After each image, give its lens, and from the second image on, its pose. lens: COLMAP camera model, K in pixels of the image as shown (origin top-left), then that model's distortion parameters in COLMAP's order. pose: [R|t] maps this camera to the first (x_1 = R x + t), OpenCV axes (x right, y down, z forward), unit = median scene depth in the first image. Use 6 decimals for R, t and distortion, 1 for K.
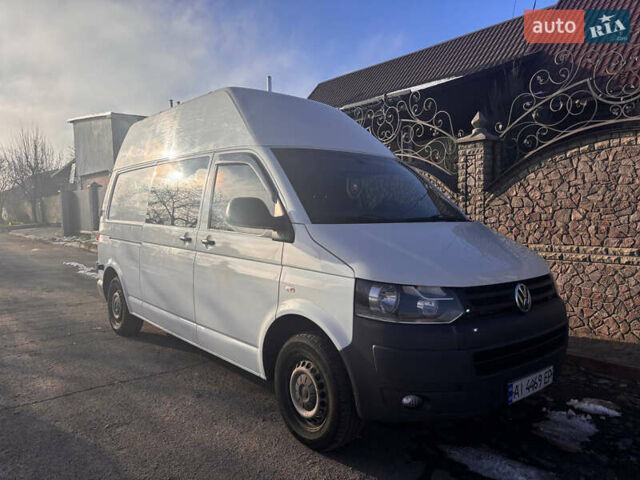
lens RADIAL K [[487.3, 0, 312.7], [0, 487.3, 241.5], [0, 0, 1]] dist [0.040292, -0.001395]
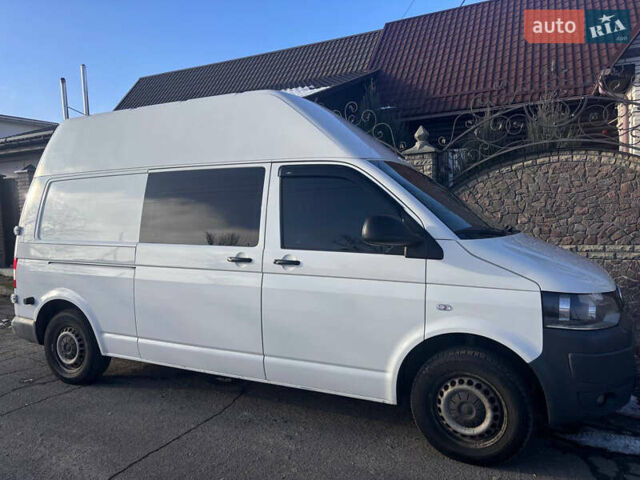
lens RADIAL K [[487.3, 0, 312.7], [0, 487.3, 241.5], [0, 0, 1]] dist [0.040292, -0.001395]
pose [[0.914991, -0.047157, 0.400708, -0.375224], [0.047977, 0.998816, 0.007991, -0.030673], [-0.400611, 0.011913, 0.916171, 0.111893]]
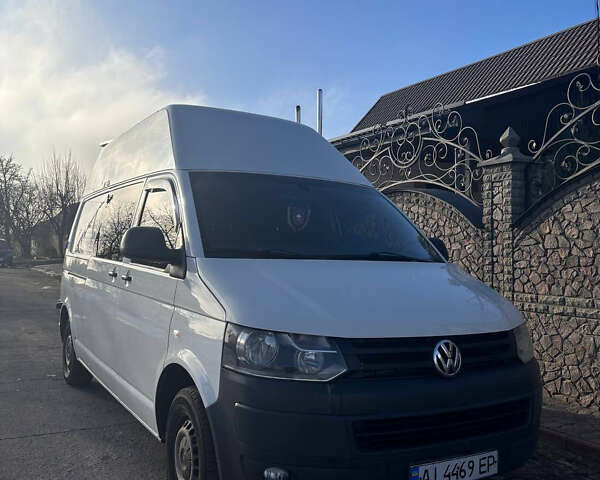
lens RADIAL K [[601.7, 0, 278.5], [0, 601.7, 239.1], [0, 0, 1]] dist [0.053676, -0.016043]
pose [[0.982516, 0.020146, -0.185083, 0.178352], [-0.035276, 0.996264, -0.078823, 0.005786], [0.182803, 0.083973, 0.979557, -0.009829]]
